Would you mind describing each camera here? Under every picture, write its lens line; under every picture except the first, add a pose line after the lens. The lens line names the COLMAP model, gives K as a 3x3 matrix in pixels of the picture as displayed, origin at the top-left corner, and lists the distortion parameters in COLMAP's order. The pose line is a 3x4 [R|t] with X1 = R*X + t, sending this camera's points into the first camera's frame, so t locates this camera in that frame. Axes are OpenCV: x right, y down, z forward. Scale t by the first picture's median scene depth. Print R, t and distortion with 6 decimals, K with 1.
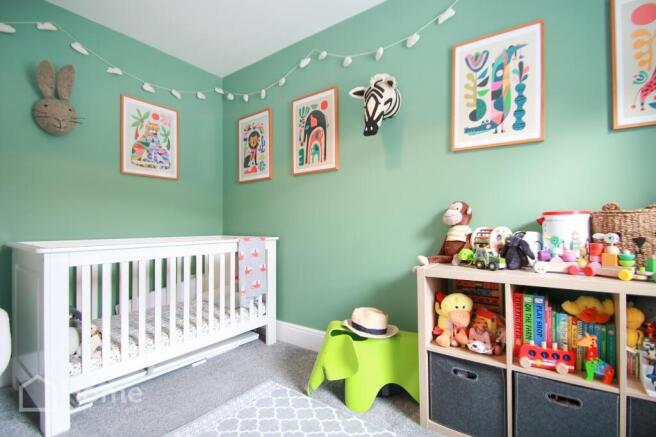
lens RADIAL K [[322.2, 0, 328.0], [0, 322.2, 218.5], [0, 0, 1]] dist [-0.017930, -0.000581]
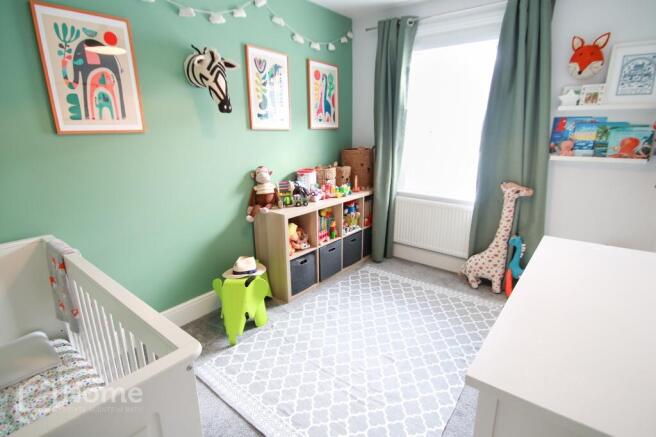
lens RADIAL K [[322.2, 0, 328.0], [0, 322.2, 218.5], [0, 0, 1]] dist [-0.017930, -0.000581]
pose [[0.032587, -0.262577, 0.964361, -0.804333], [-0.024421, 0.964376, 0.263406, -0.163131], [-0.999170, -0.032134, 0.025014, 0.480915]]
